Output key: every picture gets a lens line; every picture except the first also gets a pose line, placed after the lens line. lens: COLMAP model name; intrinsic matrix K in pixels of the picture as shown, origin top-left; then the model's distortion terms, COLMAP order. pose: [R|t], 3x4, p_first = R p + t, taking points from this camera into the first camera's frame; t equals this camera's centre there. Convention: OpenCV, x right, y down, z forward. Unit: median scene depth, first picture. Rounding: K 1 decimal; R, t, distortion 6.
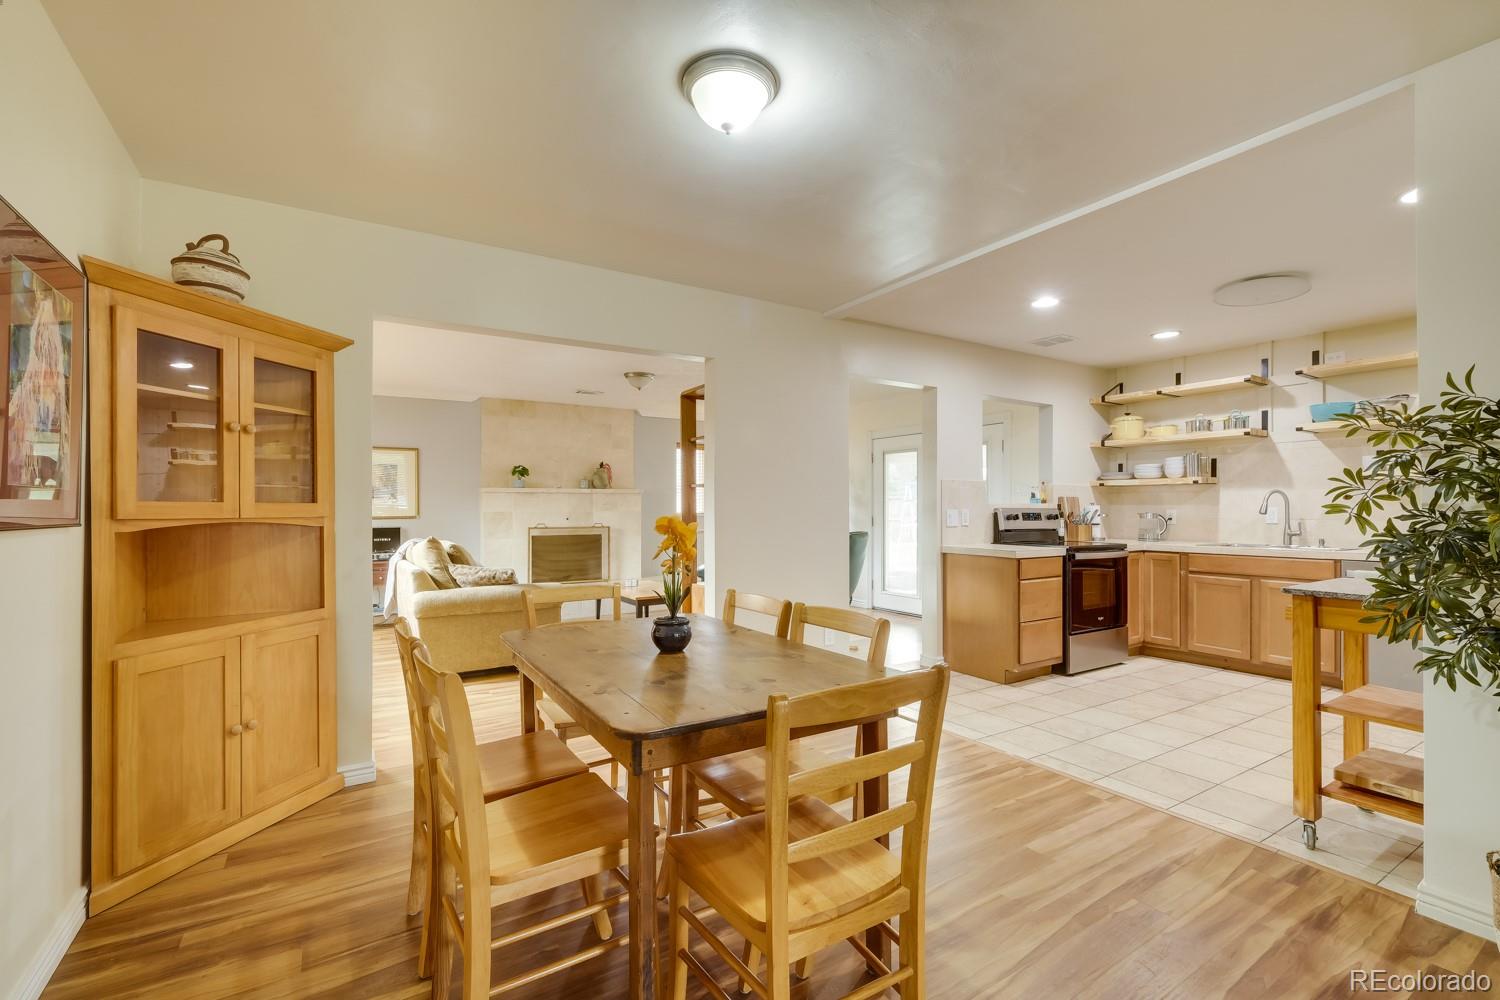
lens RADIAL K [[659.6, 0, 750.1], [0, 659.6, 506.7], [0, 0, 1]] dist [-0.003894, 0.000144]
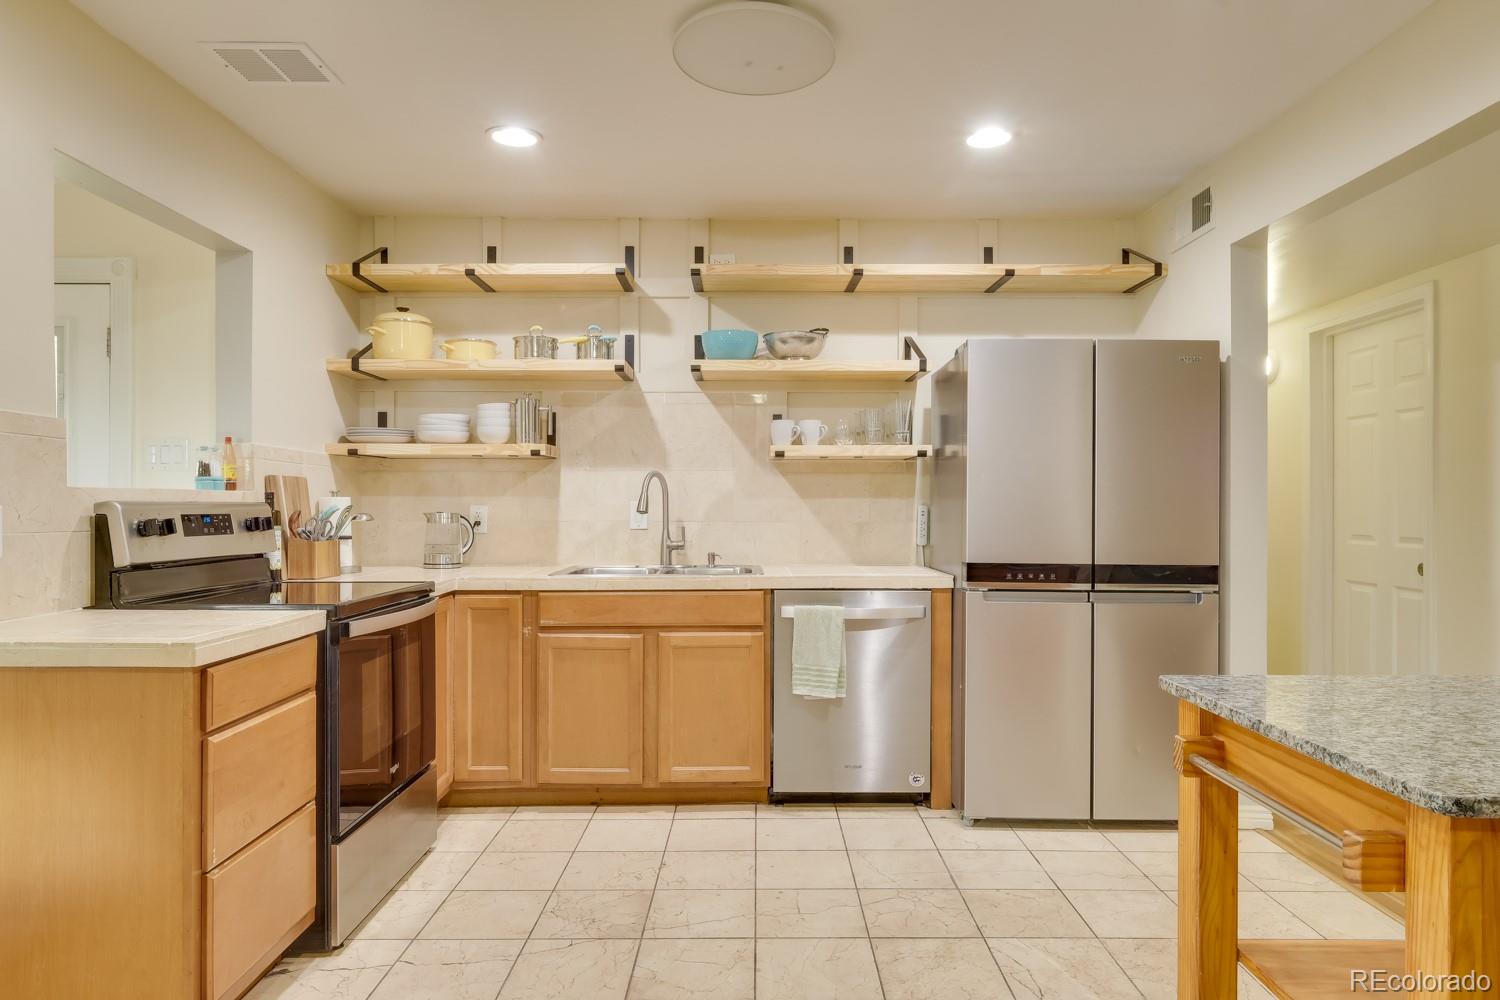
lens RADIAL K [[908.1, 0, 751.4], [0, 908.1, 507.4], [0, 0, 1]] dist [0.007138, -0.002612]
pose [[0.532225, -0.002773, 0.846598, 0.164638], [-0.003302, 0.999980, 0.005351, 0.001526], [-0.846596, -0.005644, 0.532205, 0.496596]]
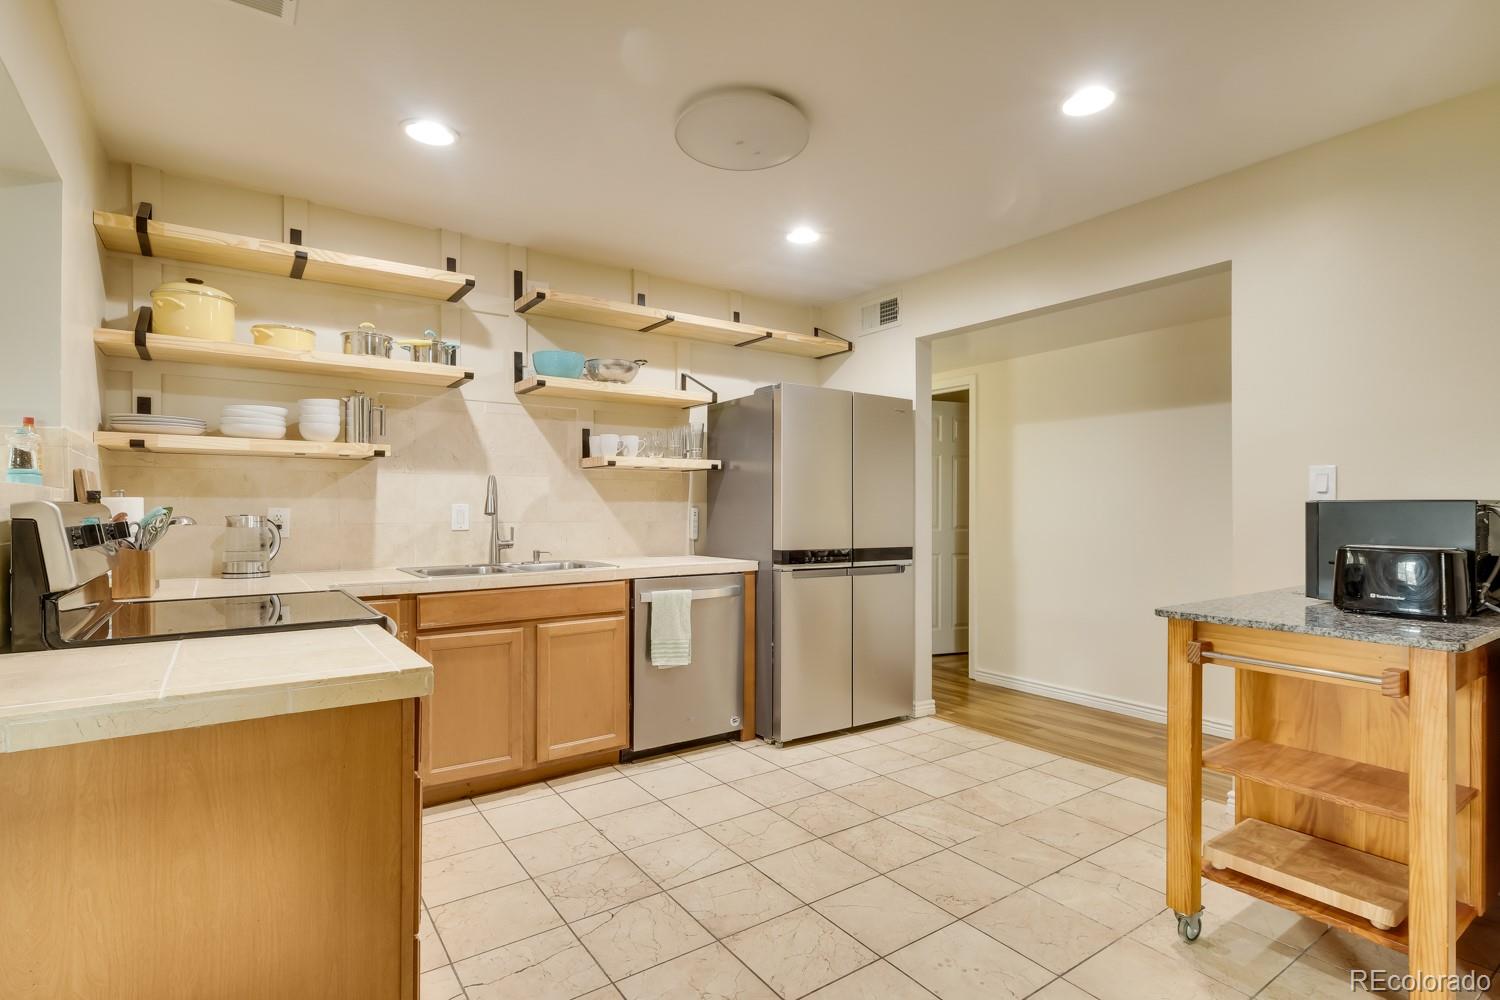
lens RADIAL K [[734.7, 0, 750.6], [0, 734.7, 508.6], [0, 0, 1]] dist [0.003430, 0.002093]
pose [[-0.049686, -0.001329, 0.998764, 0.096718], [-0.004279, 0.999990, 0.001118, 0.003452], [-0.998756, -0.004218, -0.049691, 0.783685]]
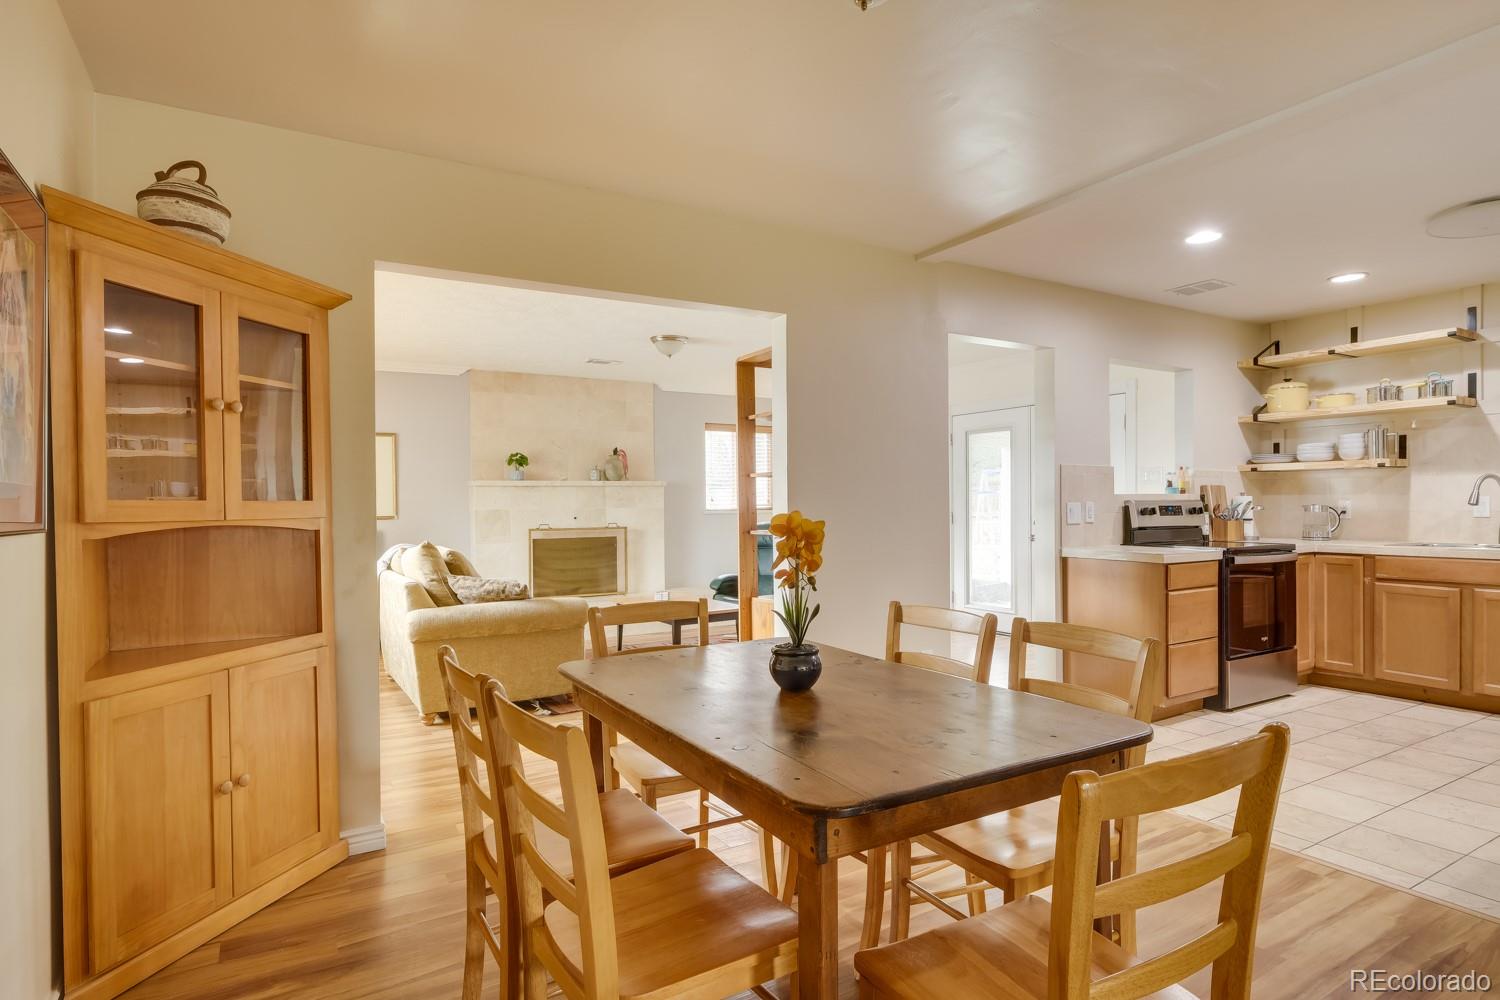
lens RADIAL K [[801.4, 0, 749.0], [0, 801.4, 509.4], [0, 0, 1]] dist [-0.007679, 0.000715]
pose [[0.999655, -0.007899, -0.025031, -0.059716], [0.008141, 0.999921, 0.009582, 0.000117], [0.024953, -0.009782, 0.999641, 0.027649]]
